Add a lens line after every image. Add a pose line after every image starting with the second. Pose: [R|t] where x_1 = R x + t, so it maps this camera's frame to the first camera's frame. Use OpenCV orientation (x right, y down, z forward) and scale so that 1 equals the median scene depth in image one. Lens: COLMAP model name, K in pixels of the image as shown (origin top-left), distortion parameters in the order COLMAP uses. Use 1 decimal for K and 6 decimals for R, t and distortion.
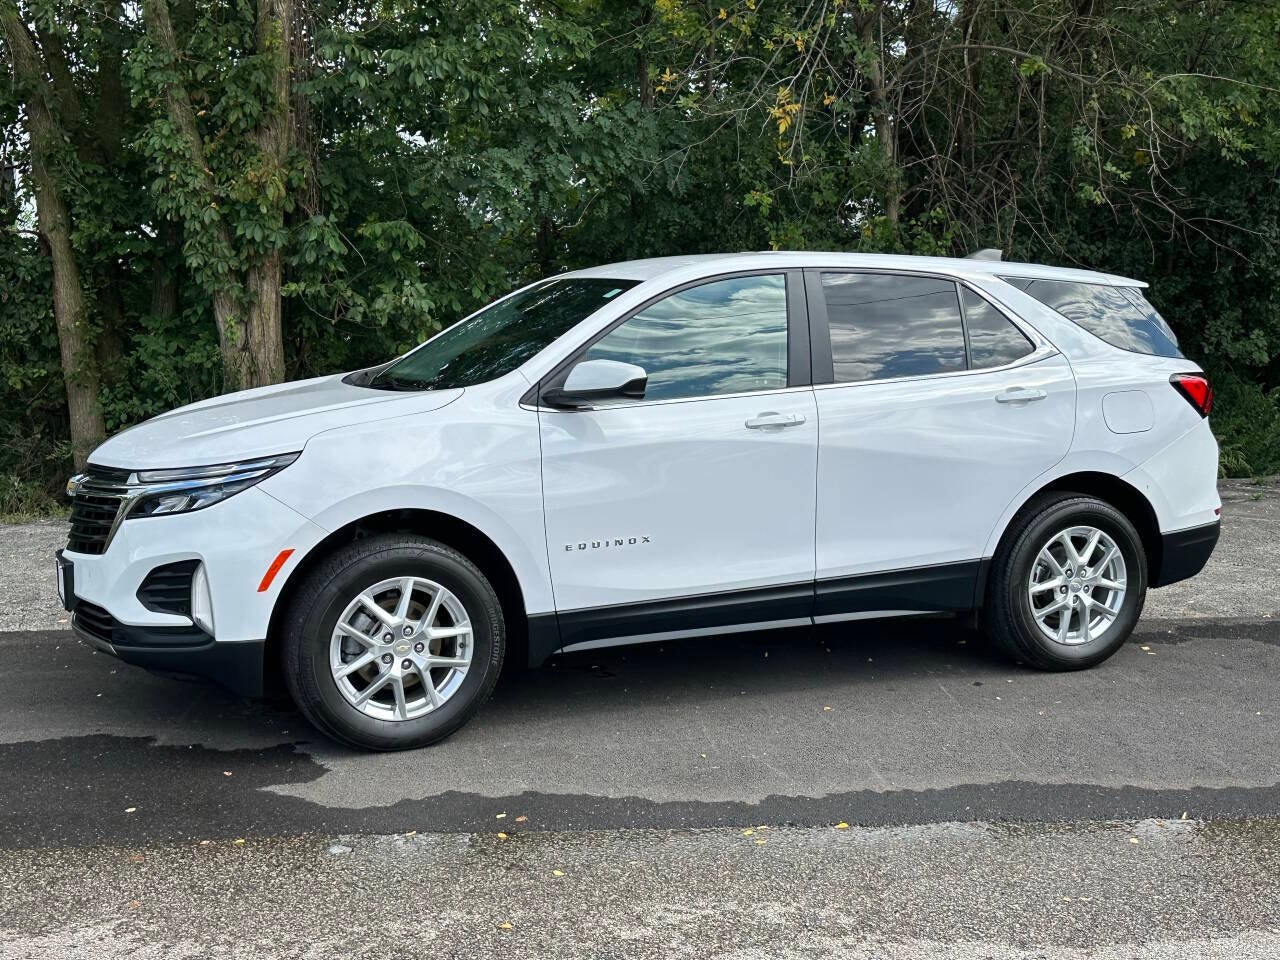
lens RADIAL K [[1571.7, 0, 653.6], [0, 1571.7, 473.0], [0, 0, 1]] dist [0.098700, 0.000000]
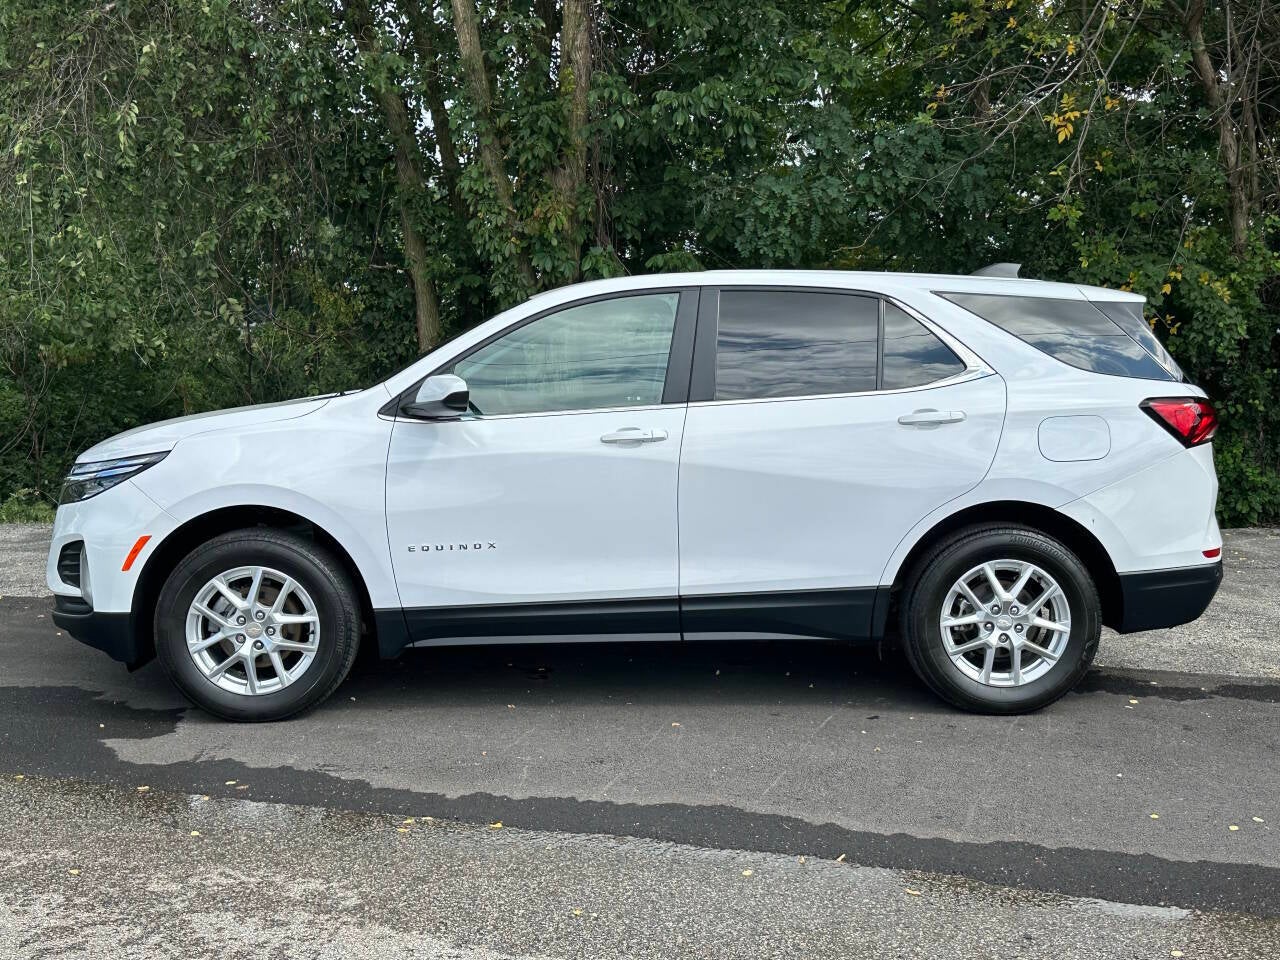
lens RADIAL K [[1571.7, 0, 647.1], [0, 1571.7, 478.9], [0, 0, 1]] dist [0.098700, 0.000000]
pose [[0.918477, 0.032621, -0.394126, 0.436458], [-0.037786, 0.999272, -0.005349, -0.000444], [0.393664, 0.019805, 0.919041, 0.063027]]
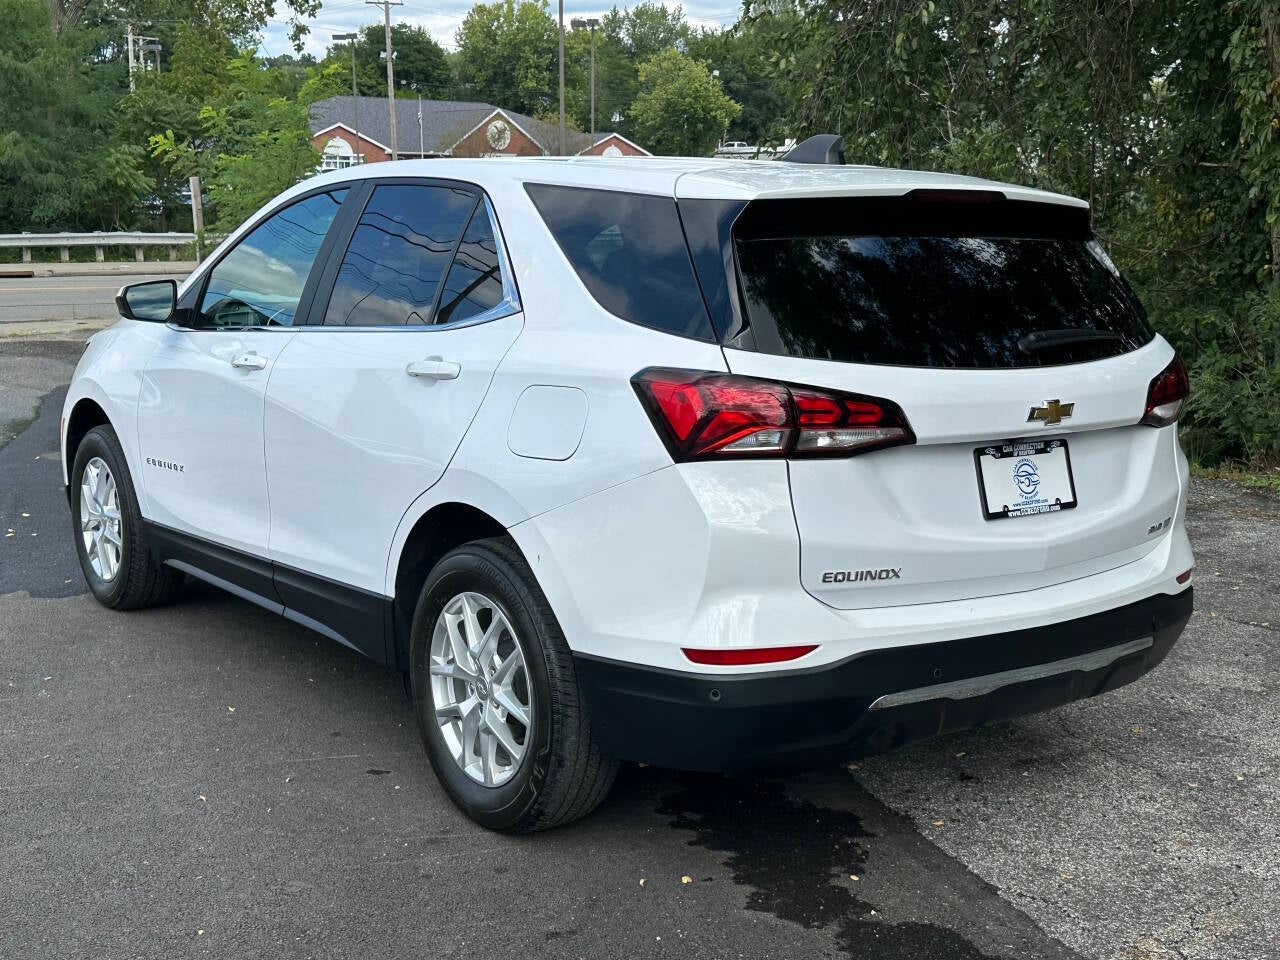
lens RADIAL K [[1571.7, 0, 622.0], [0, 1571.7, 462.4], [0, 0, 1]] dist [0.098700, 0.000000]
pose [[0.207765, 0.137296, -0.968495, 0.854203], [-0.118864, 0.986307, 0.114322, -0.090377], [0.970930, 0.091367, 0.221239, 0.906206]]
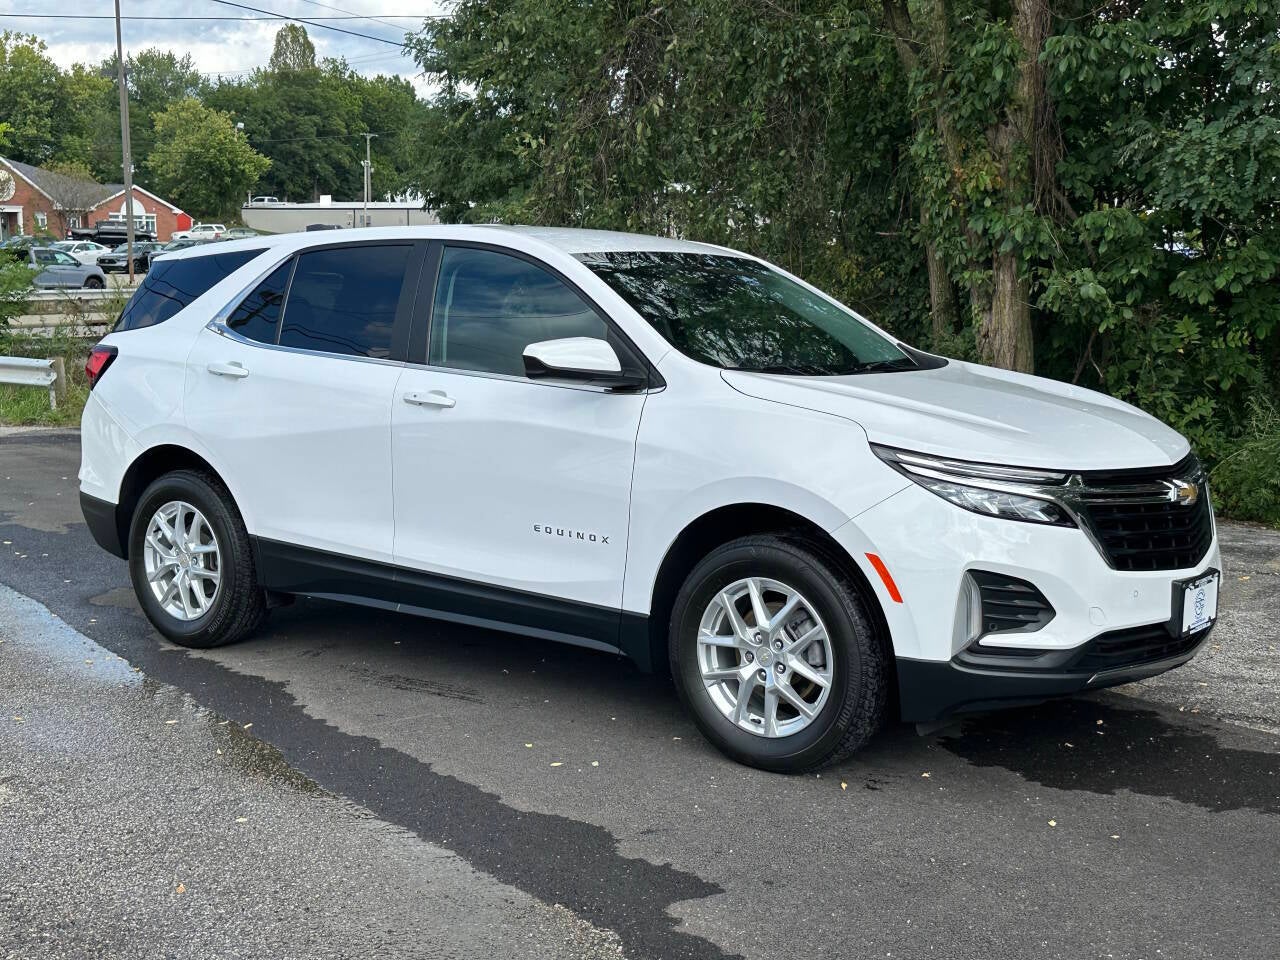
lens RADIAL K [[1571.7, 0, 630.9], [0, 1571.7, 520.8], [0, 0, 1]] dist [0.098700, 0.000000]
pose [[0.489297, 0.119620, -0.863875, 1.042378], [-0.095649, 0.991934, 0.083177, -0.037086], [0.866856, 0.041930, 0.496792, 0.492408]]
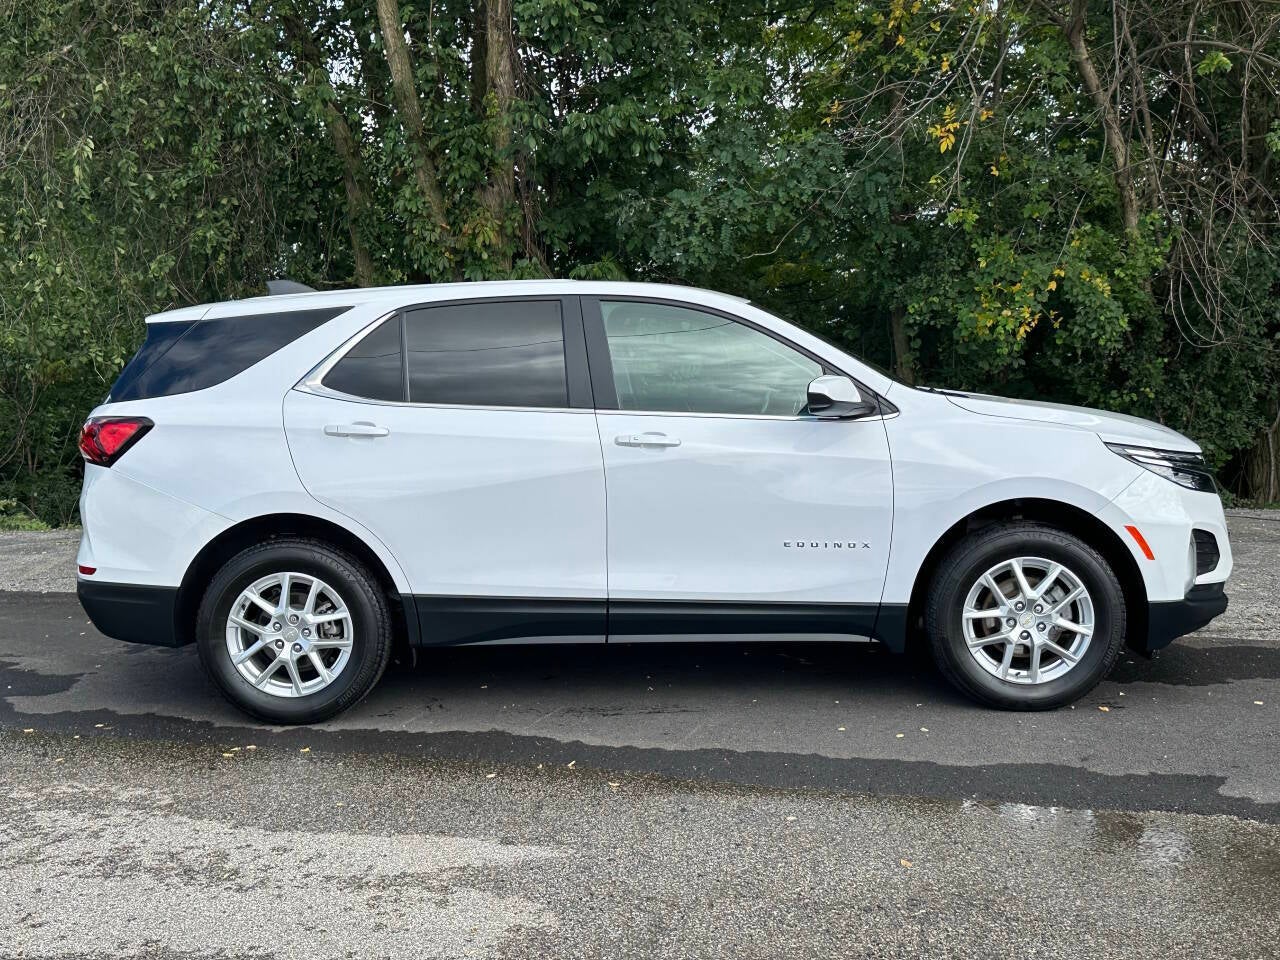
lens RADIAL K [[1571.7, 0, 633.6], [0, 1571.7, 519.2], [0, 0, 1]] dist [0.098700, 0.000000]
pose [[0.907411, 0.021144, -0.419712, 0.622481], [-0.014629, 0.999717, 0.018735, 0.008058], [0.419990, -0.010861, 0.907464, -0.020429]]
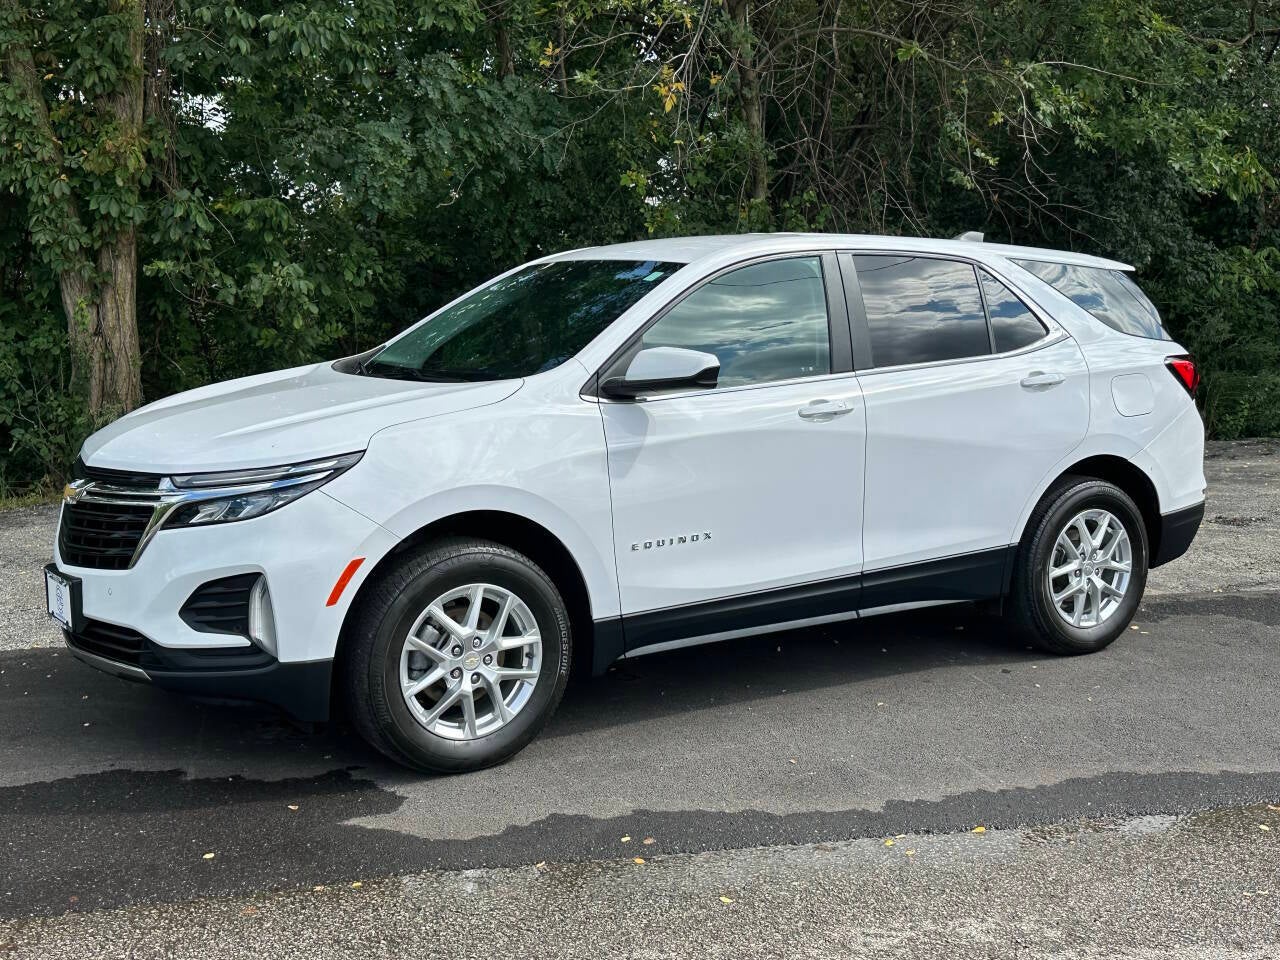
lens RADIAL K [[1571.7, 0, 671.8], [0, 1571.7, 463.1], [0, 0, 1]] dist [0.098700, 0.000000]
pose [[0.985526, -0.018830, 0.168475, -0.160768], [0.017836, 0.999813, 0.007407, -0.007981], [-0.168583, -0.004295, 0.985678, 0.056535]]
